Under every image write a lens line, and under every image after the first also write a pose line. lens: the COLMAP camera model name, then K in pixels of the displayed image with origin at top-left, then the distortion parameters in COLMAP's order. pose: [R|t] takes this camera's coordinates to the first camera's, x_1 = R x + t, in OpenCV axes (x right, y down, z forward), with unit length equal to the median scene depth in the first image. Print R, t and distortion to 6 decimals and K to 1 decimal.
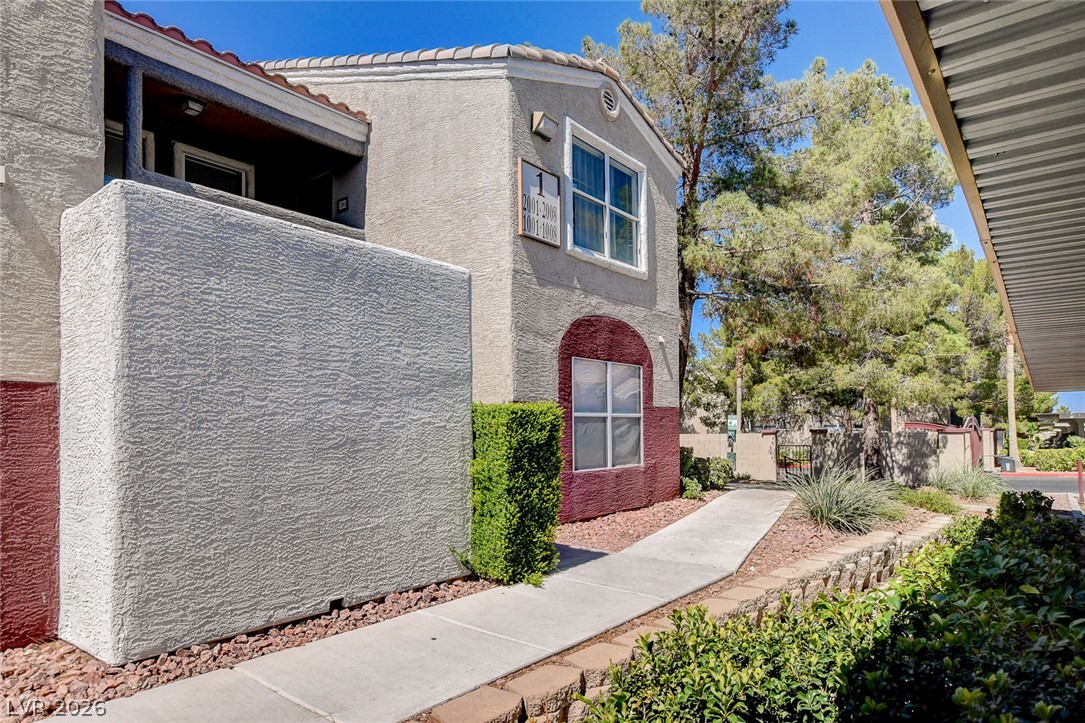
lens RADIAL K [[646.7, 0, 545.5], [0, 646.7, 367.7], [0, 0, 1]] dist [-0.022318, 0.013581]
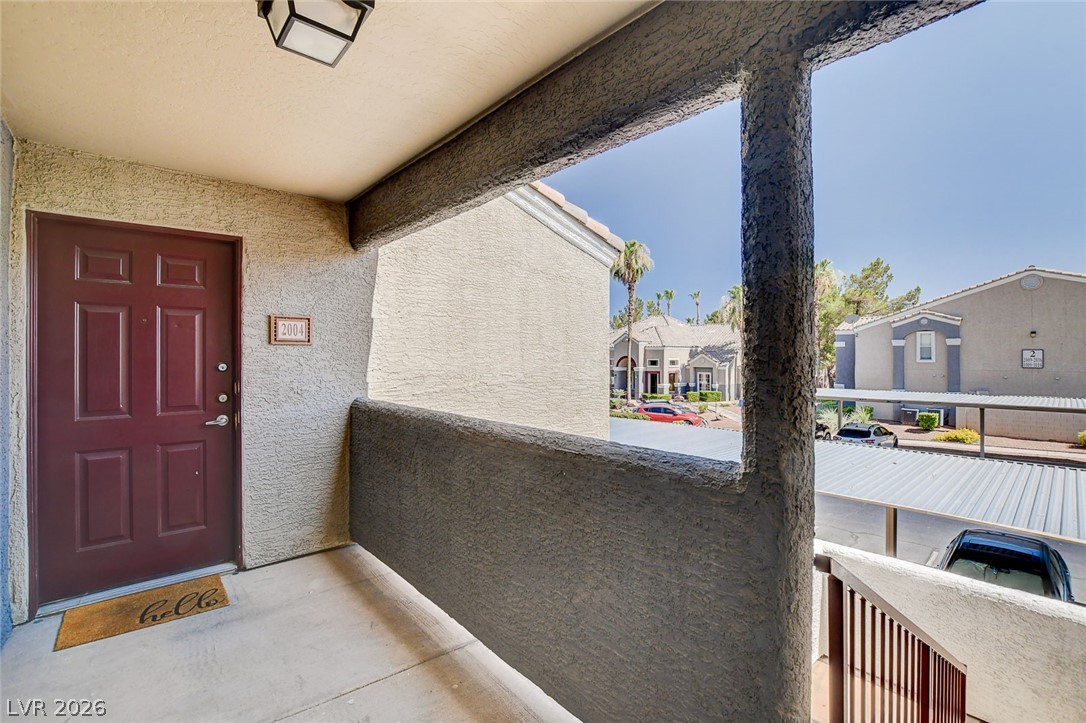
lens RADIAL K [[477.0, 0, 544.4], [0, 477.0, 362.8], [0, 0, 1]] dist [-0.029508, 0.007225]
pose [[0.176948, 0.004089, 0.984212, -0.728061], [-0.080165, 0.996729, 0.010271, -0.294115], [-0.980950, -0.080717, 0.176697, 0.905771]]
